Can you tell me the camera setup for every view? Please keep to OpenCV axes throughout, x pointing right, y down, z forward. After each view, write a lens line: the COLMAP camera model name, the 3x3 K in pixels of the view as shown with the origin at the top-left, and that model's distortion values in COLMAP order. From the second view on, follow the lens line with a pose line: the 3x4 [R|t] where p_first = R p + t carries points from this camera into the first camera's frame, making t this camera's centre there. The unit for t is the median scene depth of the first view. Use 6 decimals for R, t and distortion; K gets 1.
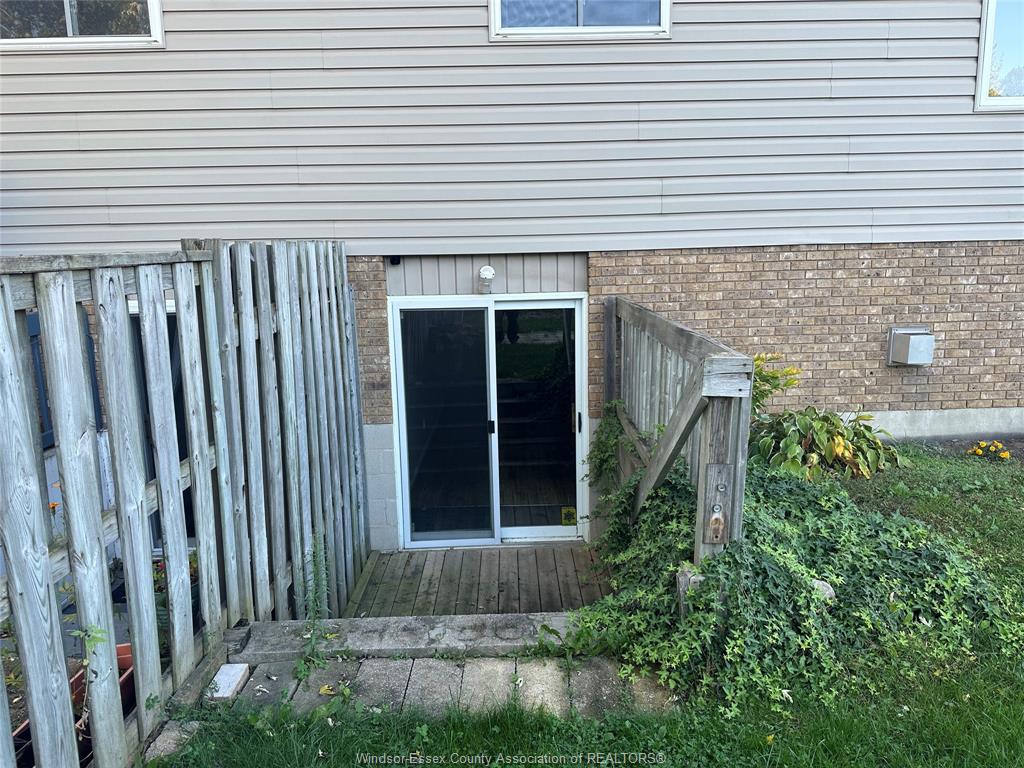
lens RADIAL K [[716.4, 0, 510.1], [0, 716.4, 383.6], [0, 0, 1]] dist [0.051259, -0.065168]
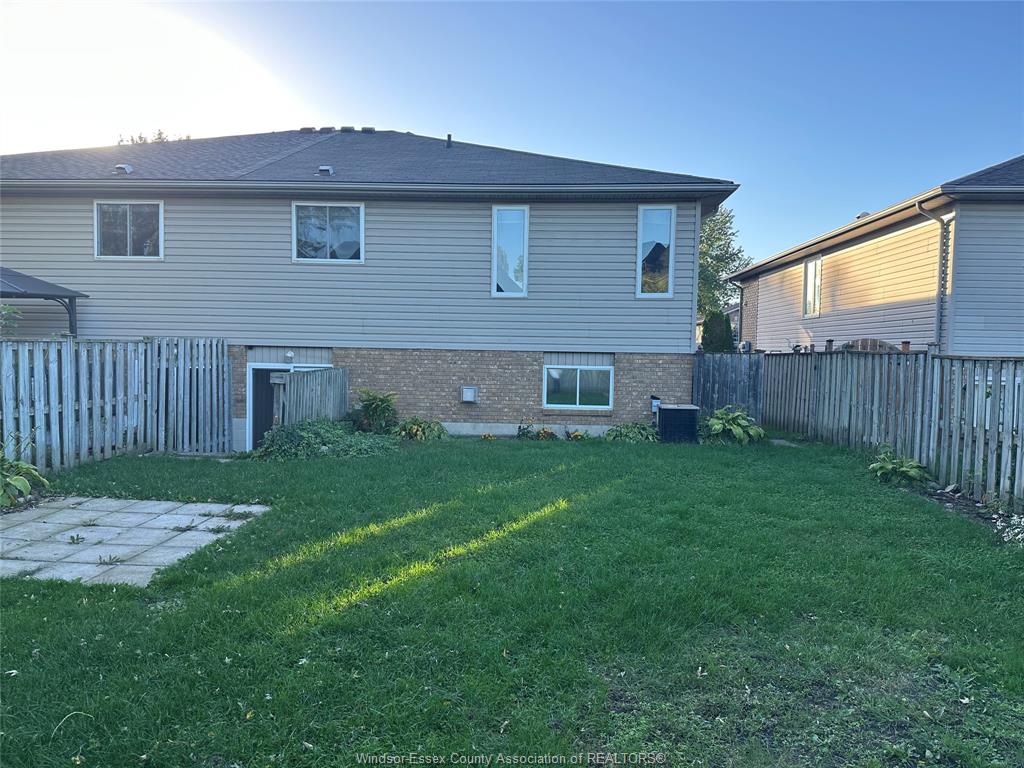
lens RADIAL K [[716.4, 0, 514.8], [0, 716.4, 383.7], [0, 0, 1]] dist [0.051259, -0.065168]
pose [[0.997674, 0.044574, -0.051581, 0.823981], [-0.051346, 0.989036, -0.138459, 0.227654], [0.044844, 0.140785, 0.989024, -1.274074]]
